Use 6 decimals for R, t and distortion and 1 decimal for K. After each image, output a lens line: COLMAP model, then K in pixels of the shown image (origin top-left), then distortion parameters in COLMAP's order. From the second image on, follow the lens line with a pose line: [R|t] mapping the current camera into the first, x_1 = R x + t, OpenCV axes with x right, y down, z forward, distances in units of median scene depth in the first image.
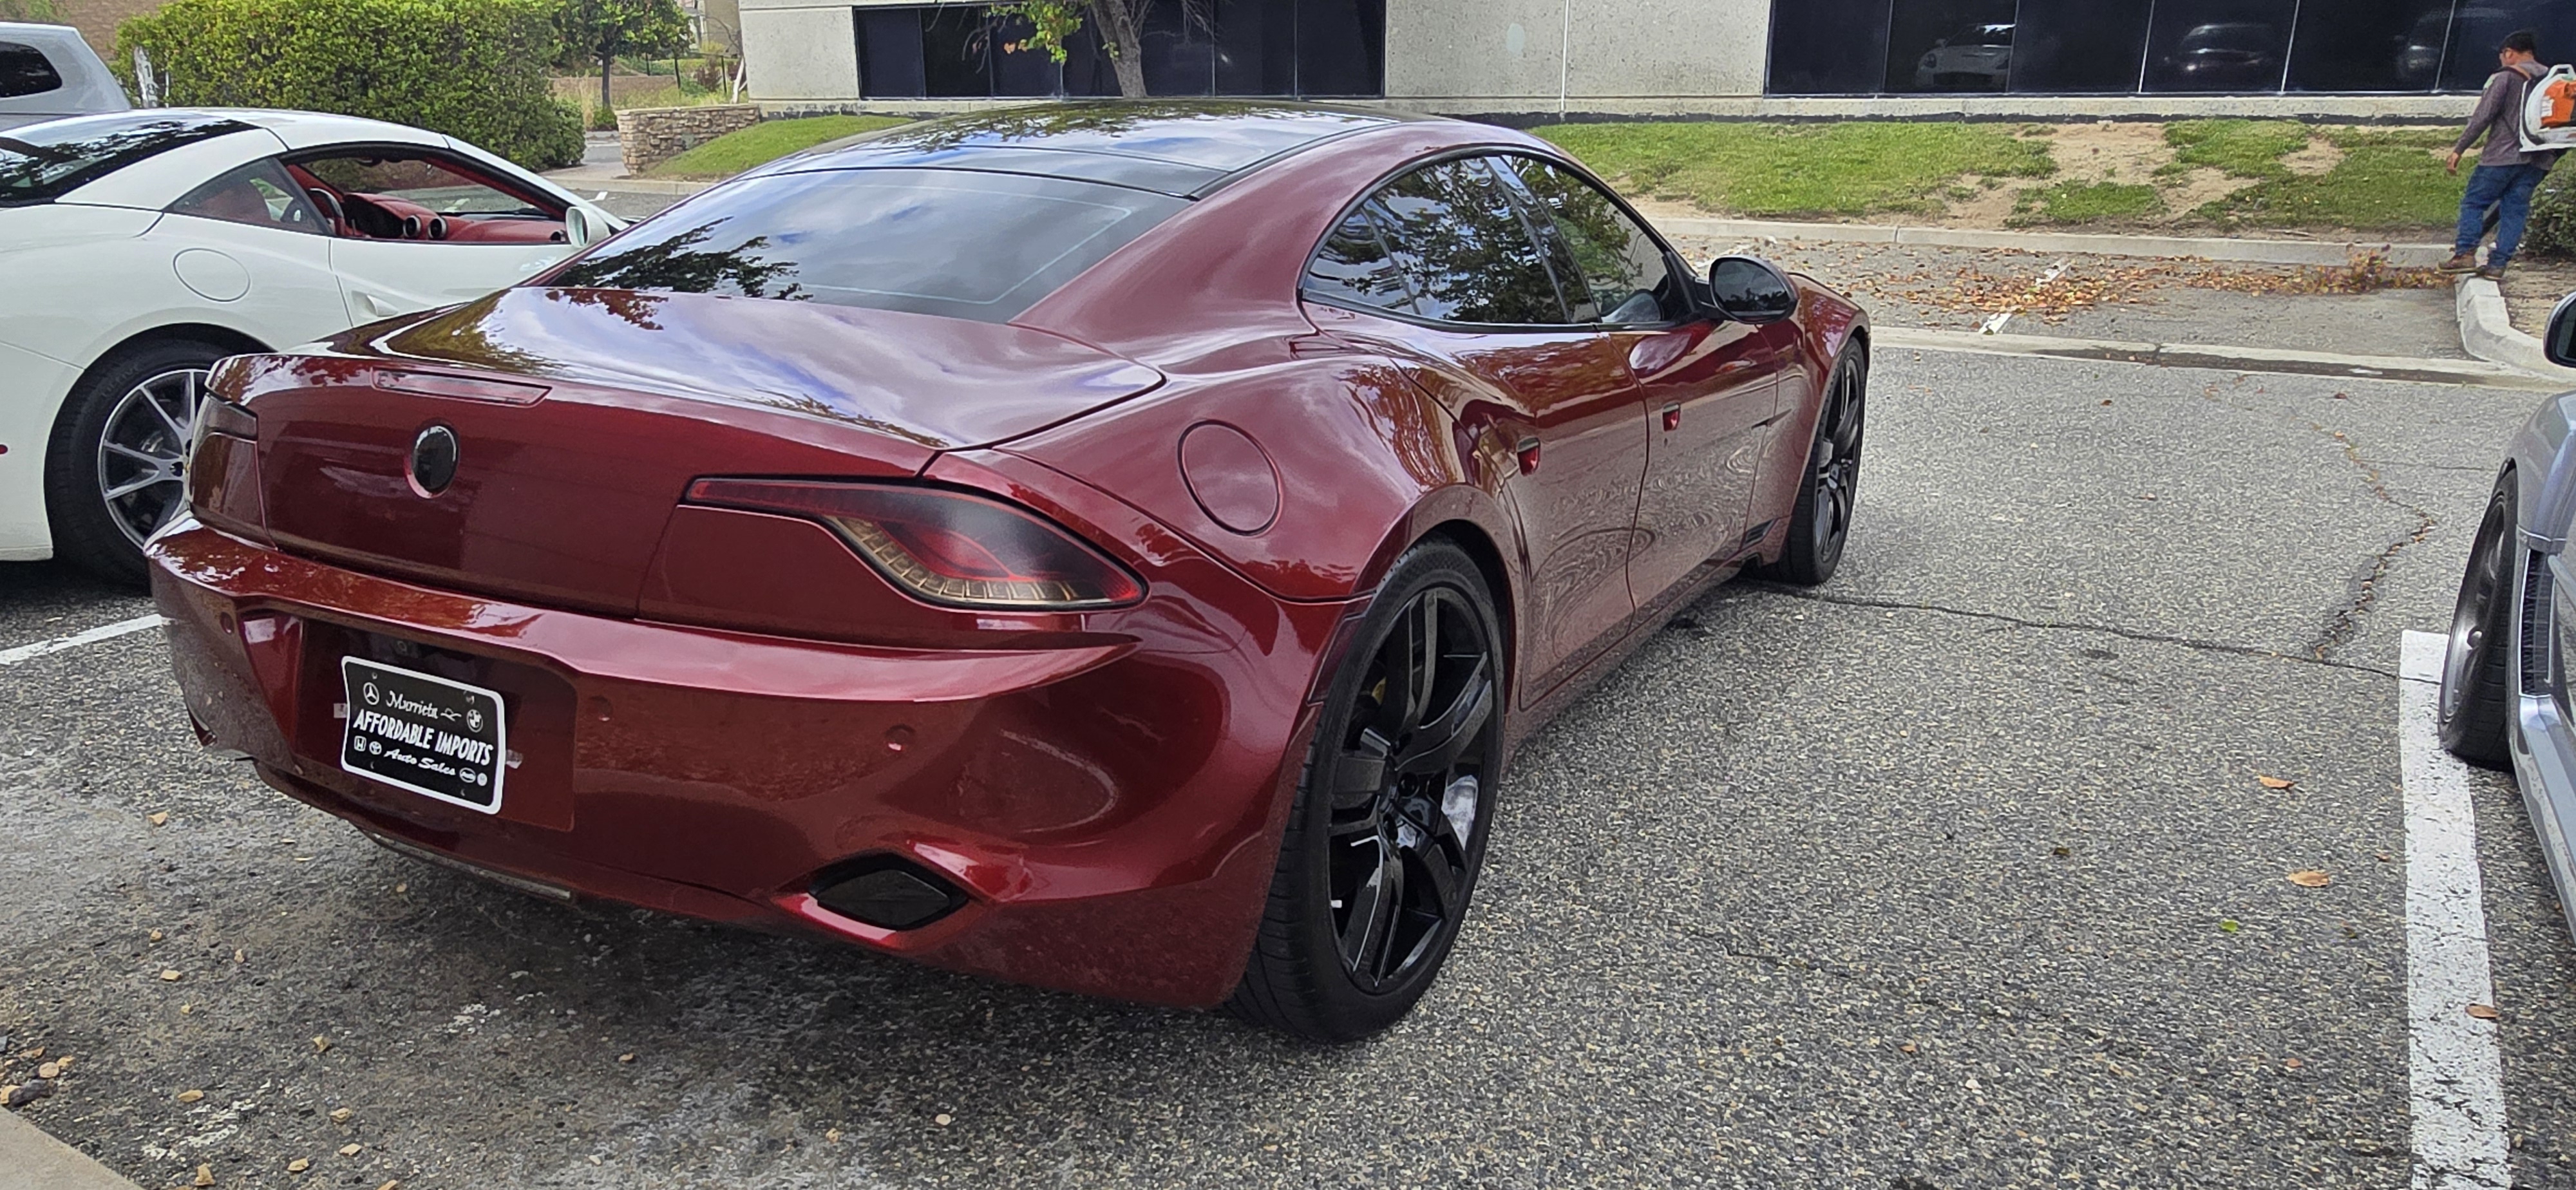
lens RADIAL K [[1762.8, 0, 1206.9], [0, 1762.8, 678.5], [0, 0, 1]] dist [0.003557, -0.001652]
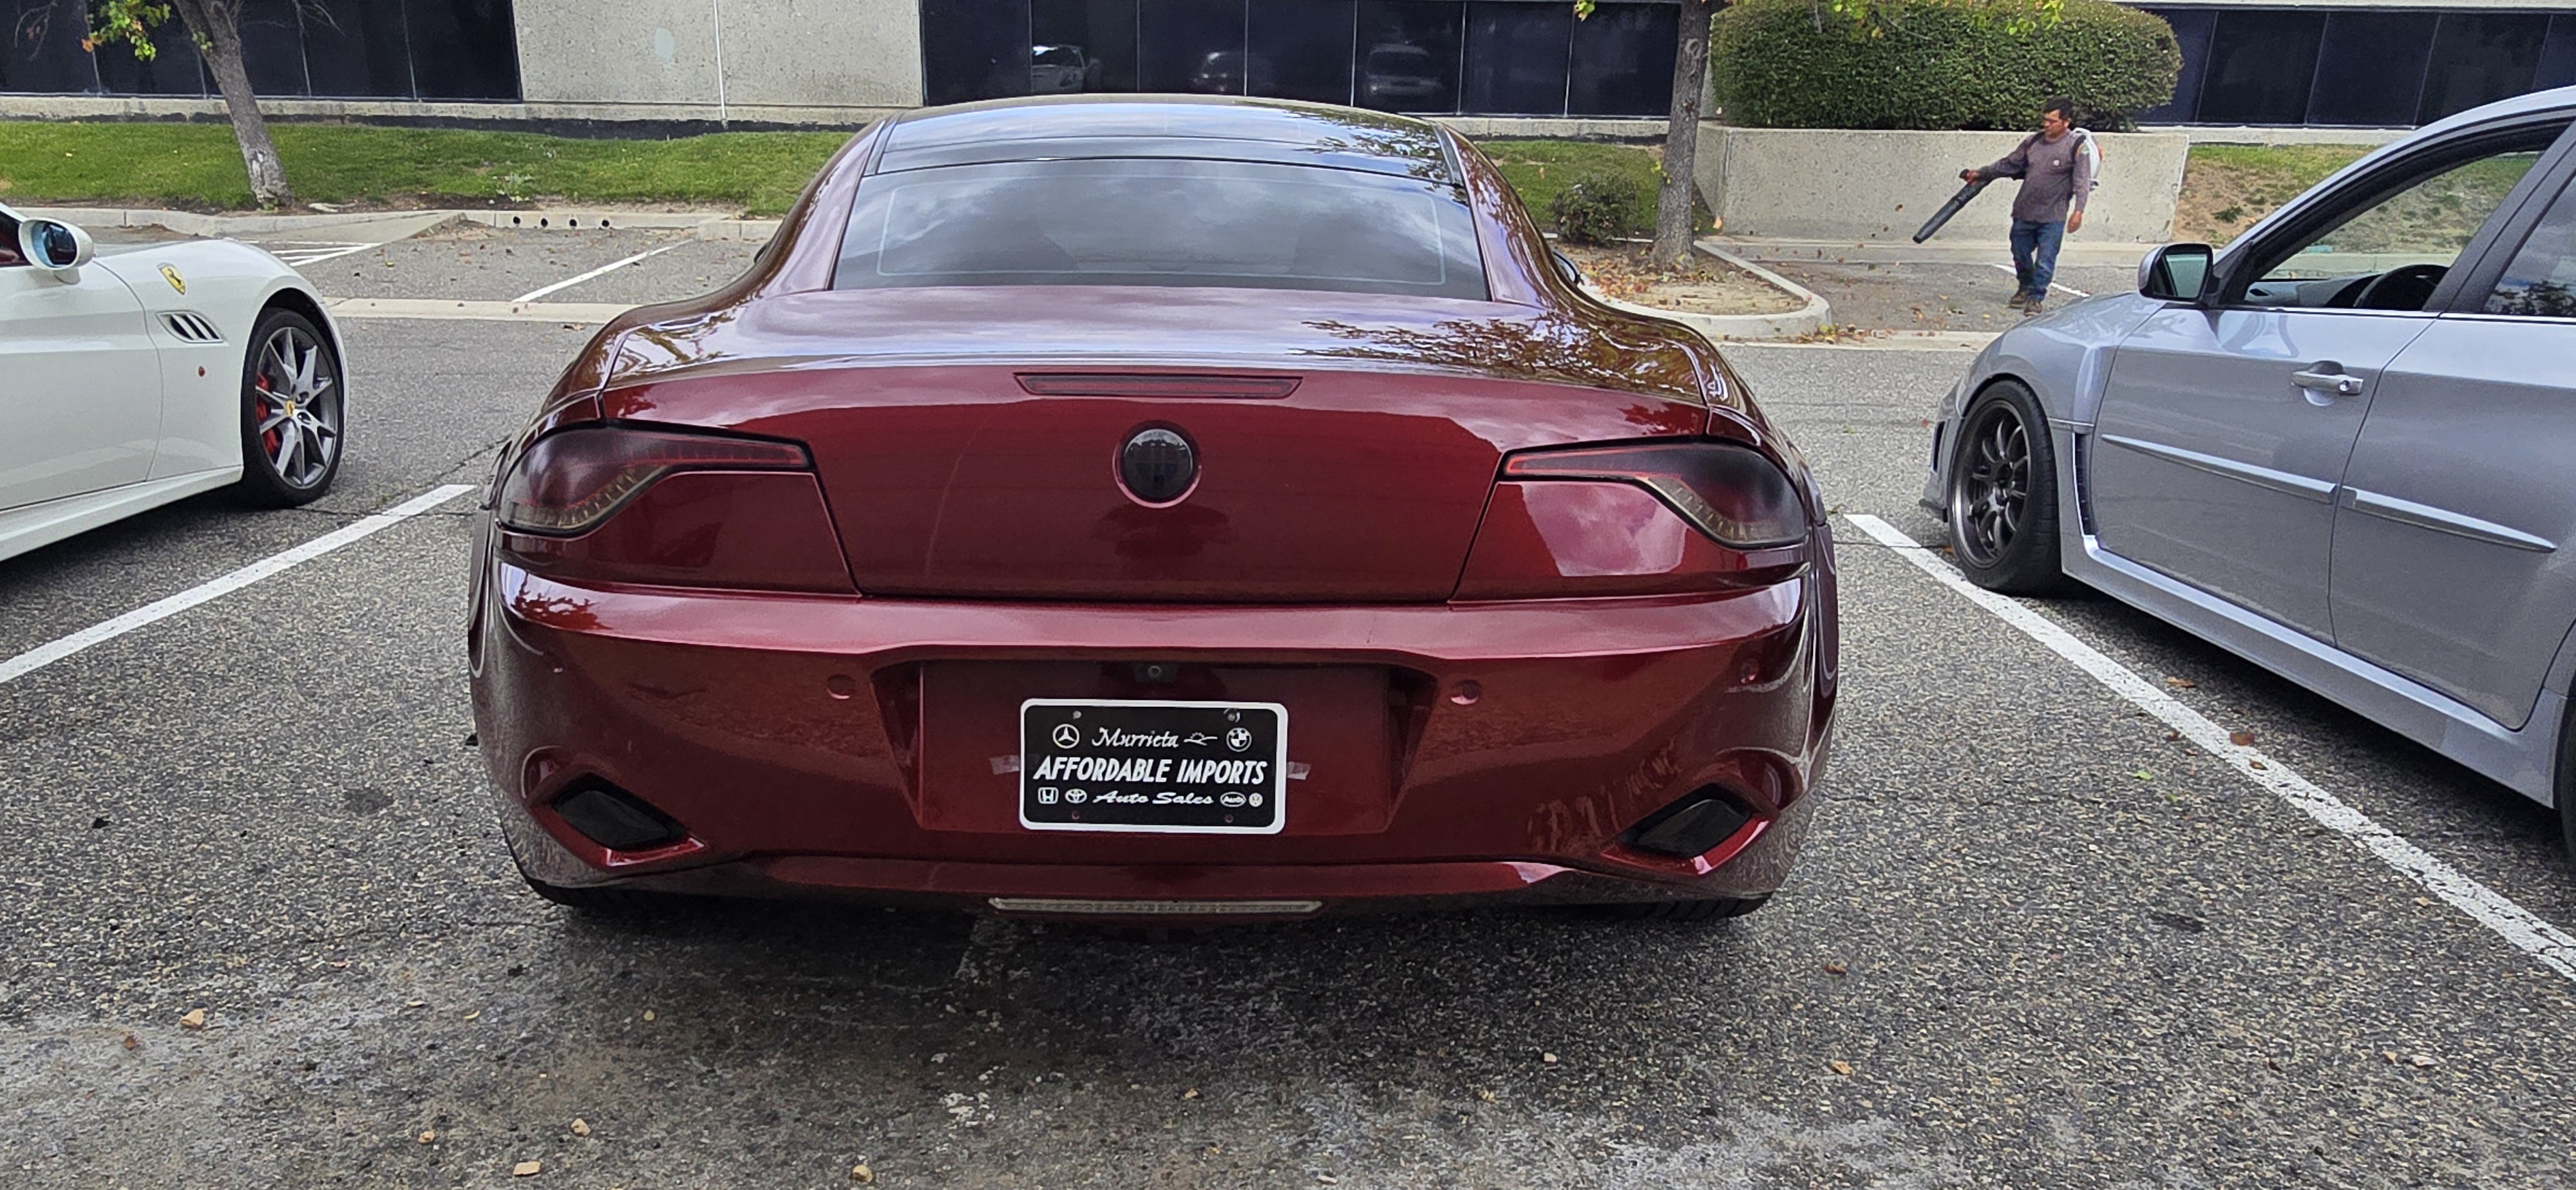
lens RADIAL K [[1756.1, 0, 1202.2], [0, 1756.1, 679.9], [0, 0, 1]] dist [0.003907, -0.001972]
pose [[0.859090, -0.142460, 0.491600, -0.426836], [0.144681, 0.988903, 0.033736, -0.020013], [-0.490950, 0.042143, 0.870168, 0.095503]]
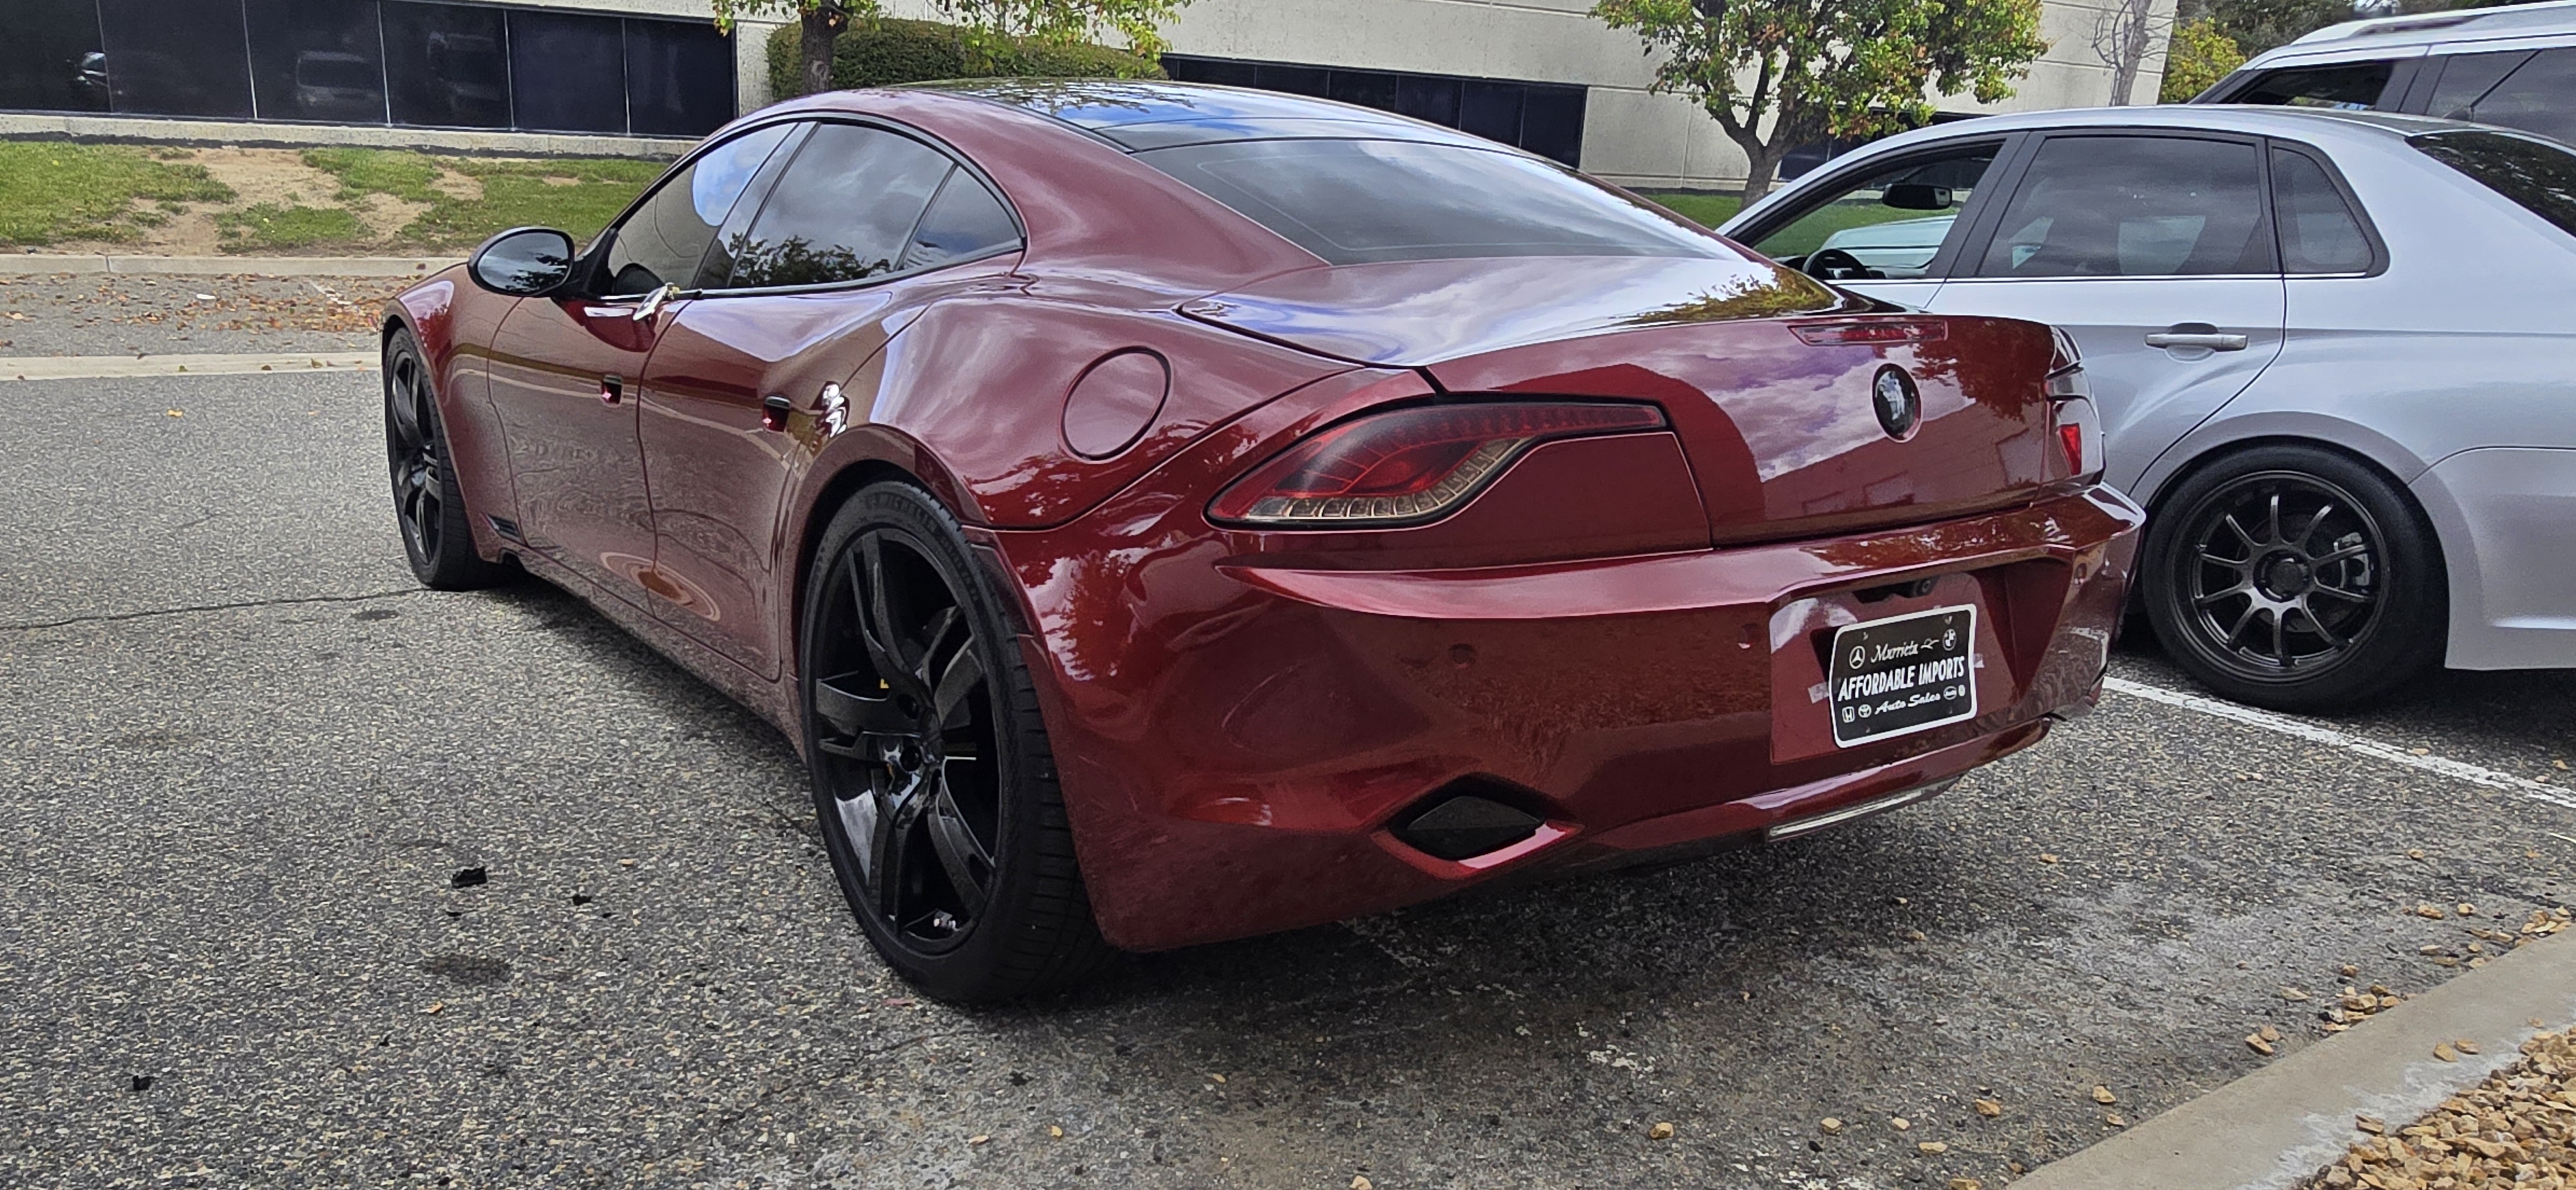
lens RADIAL K [[1762.8, 0, 1206.9], [0, 1762.8, 678.5], [0, 0, 1]] dist [0.003557, -0.001652]
pose [[0.418392, -0.234658, 0.877430, -0.744108], [0.251467, 0.958213, 0.136353, -0.102063], [-0.872761, 0.163596, 0.459917, 0.436632]]
